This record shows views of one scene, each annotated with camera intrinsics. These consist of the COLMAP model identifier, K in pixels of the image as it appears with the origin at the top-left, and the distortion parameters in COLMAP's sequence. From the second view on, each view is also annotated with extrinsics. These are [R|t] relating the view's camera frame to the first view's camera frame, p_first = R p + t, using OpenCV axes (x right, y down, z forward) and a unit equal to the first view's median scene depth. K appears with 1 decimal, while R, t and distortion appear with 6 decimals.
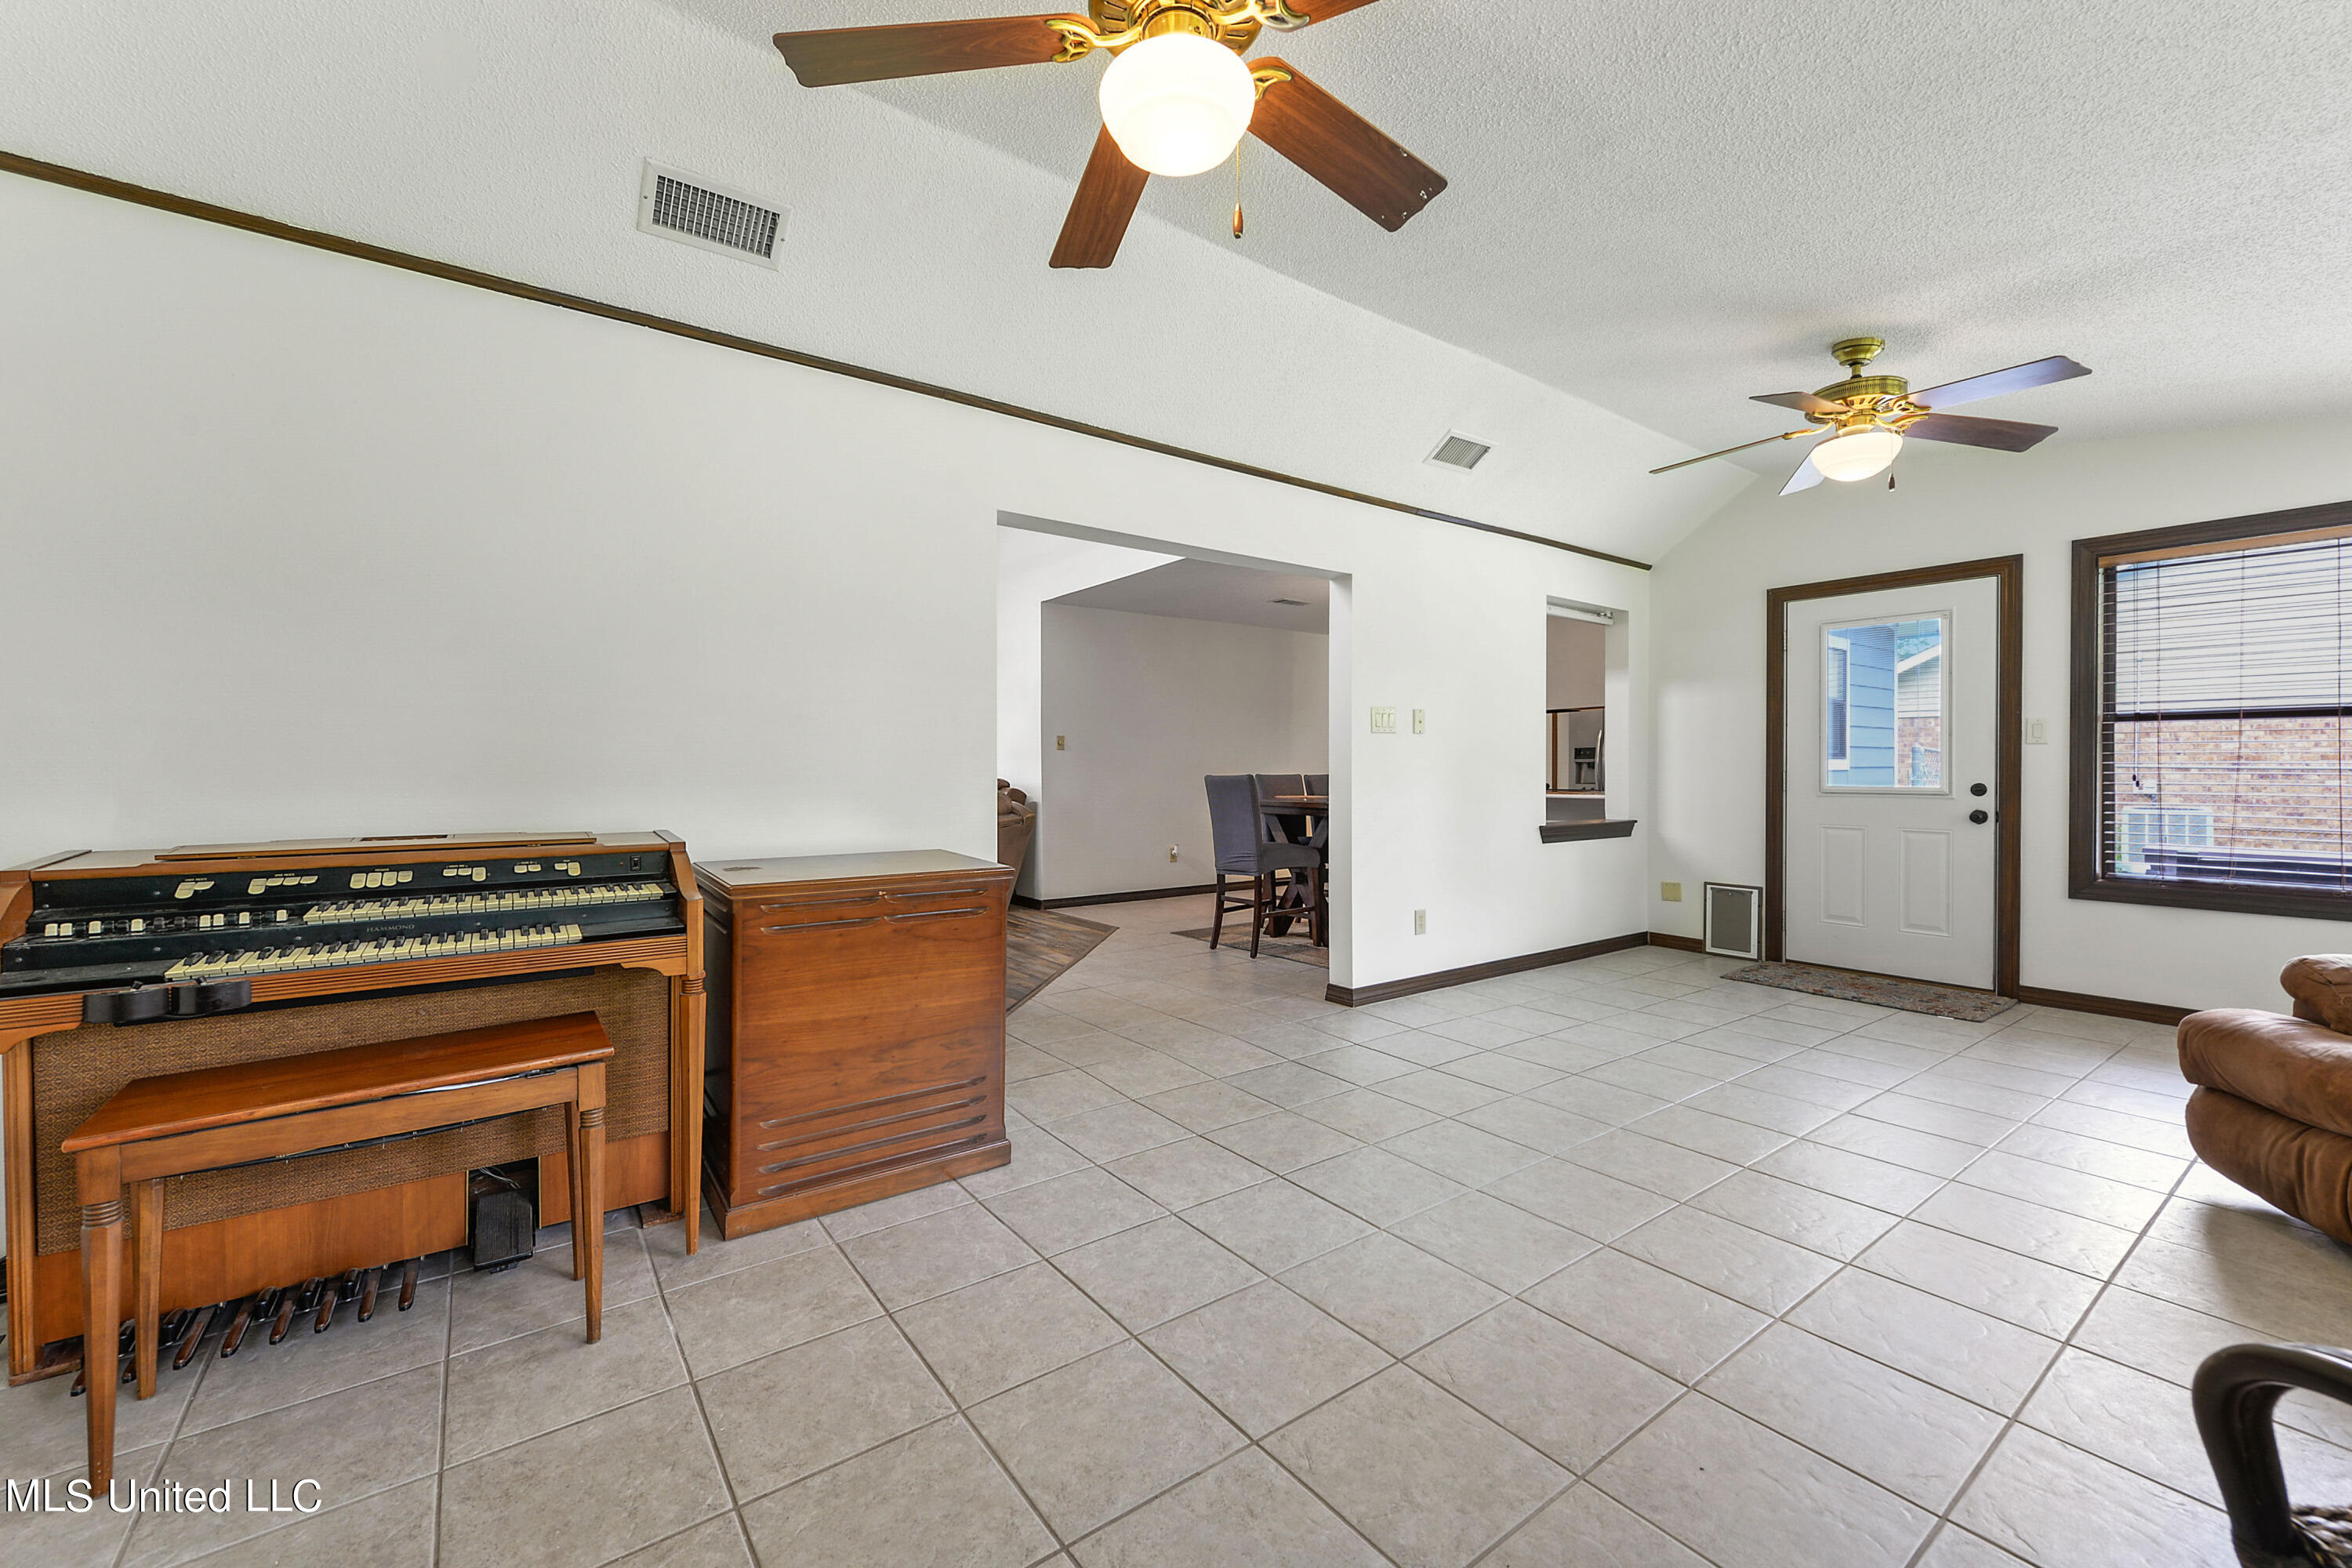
lens RADIAL K [[933.7, 0, 1162.7], [0, 933.7, 772.6], [0, 0, 1]] dist [0.002932, -0.000494]
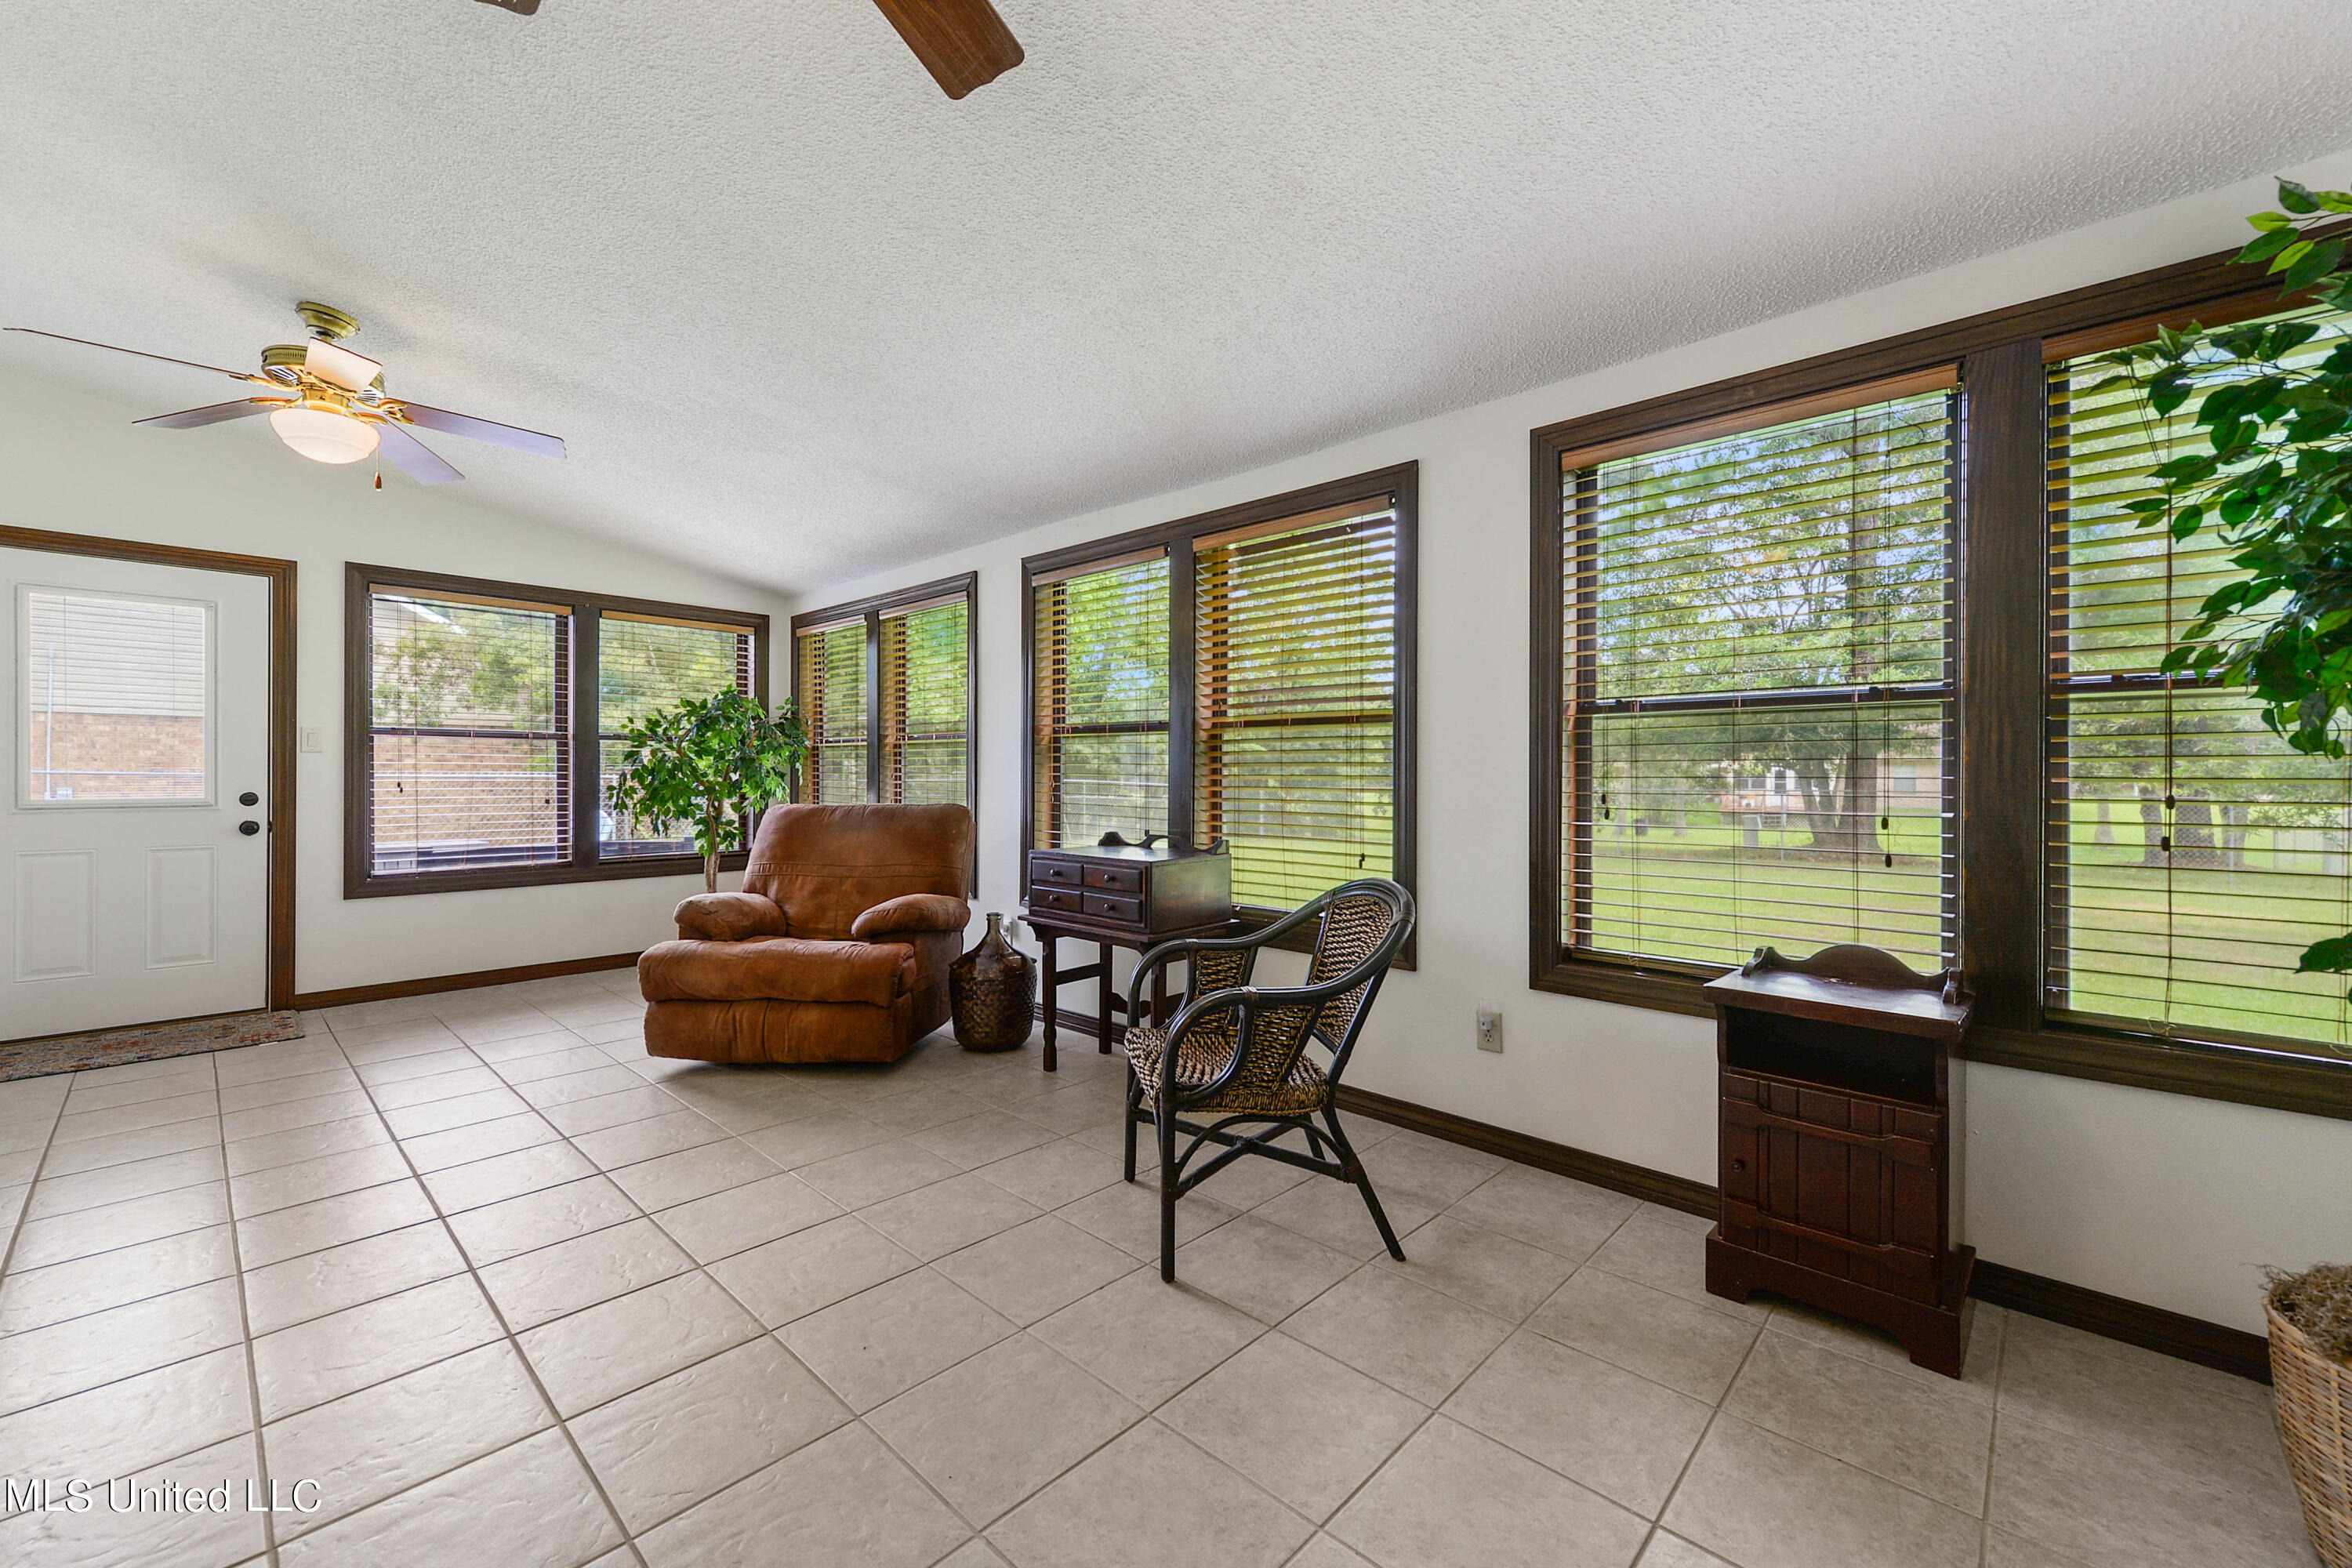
lens RADIAL K [[933.7, 0, 1165.1], [0, 933.7, 777.8], [0, 0, 1]] dist [0.002932, -0.000494]
pose [[-0.183479, -0.002186, 0.983021, -0.228665], [0.003355, 0.999990, 0.002850, -0.002867], [-0.983018, 0.003821, -0.183470, 0.270009]]
